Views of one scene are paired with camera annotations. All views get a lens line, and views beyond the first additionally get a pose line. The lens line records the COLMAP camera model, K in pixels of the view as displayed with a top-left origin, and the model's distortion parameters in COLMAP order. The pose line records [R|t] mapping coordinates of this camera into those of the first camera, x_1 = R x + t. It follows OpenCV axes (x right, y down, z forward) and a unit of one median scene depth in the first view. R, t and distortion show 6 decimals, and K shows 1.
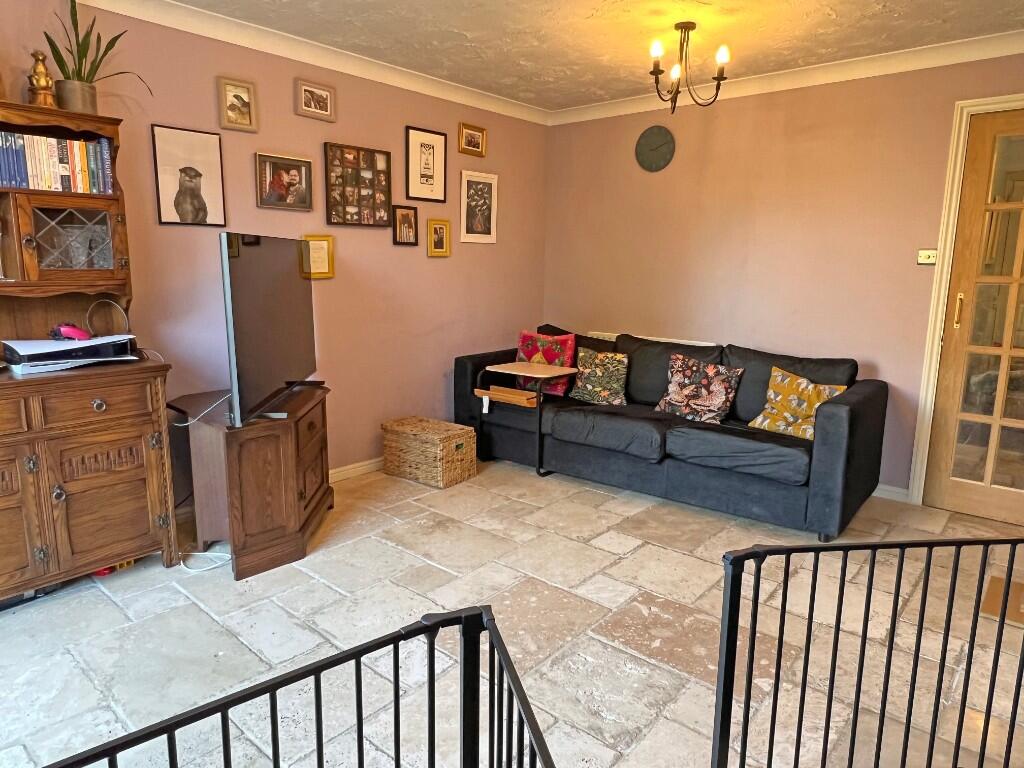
lens RADIAL K [[656.2, 0, 510.6], [0, 656.2, 380.0], [0, 0, 1]] dist [-0.004997, -0.002484]
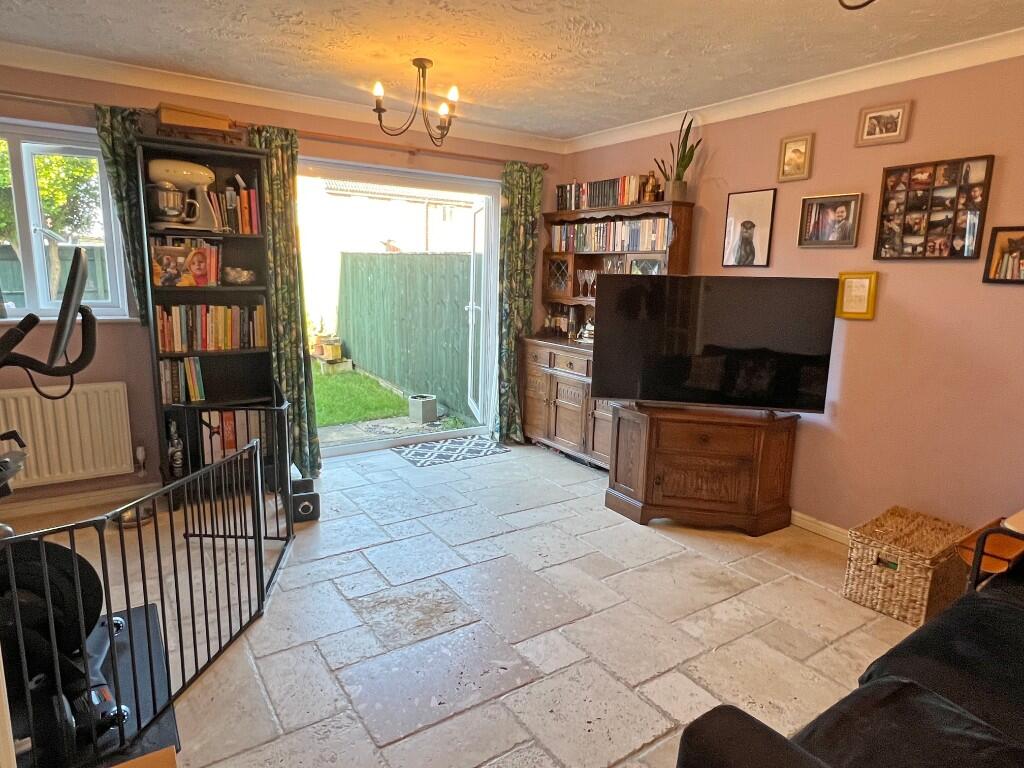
lens RADIAL K [[611.1, 0, 511.2], [0, 611.1, 384.0], [0, 0, 1]] dist [0.005623, 0.000710]
pose [[-0.262093, 0.154718, -0.952560, 0.674313], [-0.204806, 0.955663, 0.211573, -0.151972], [0.943060, 0.250541, -0.218785, 0.762048]]
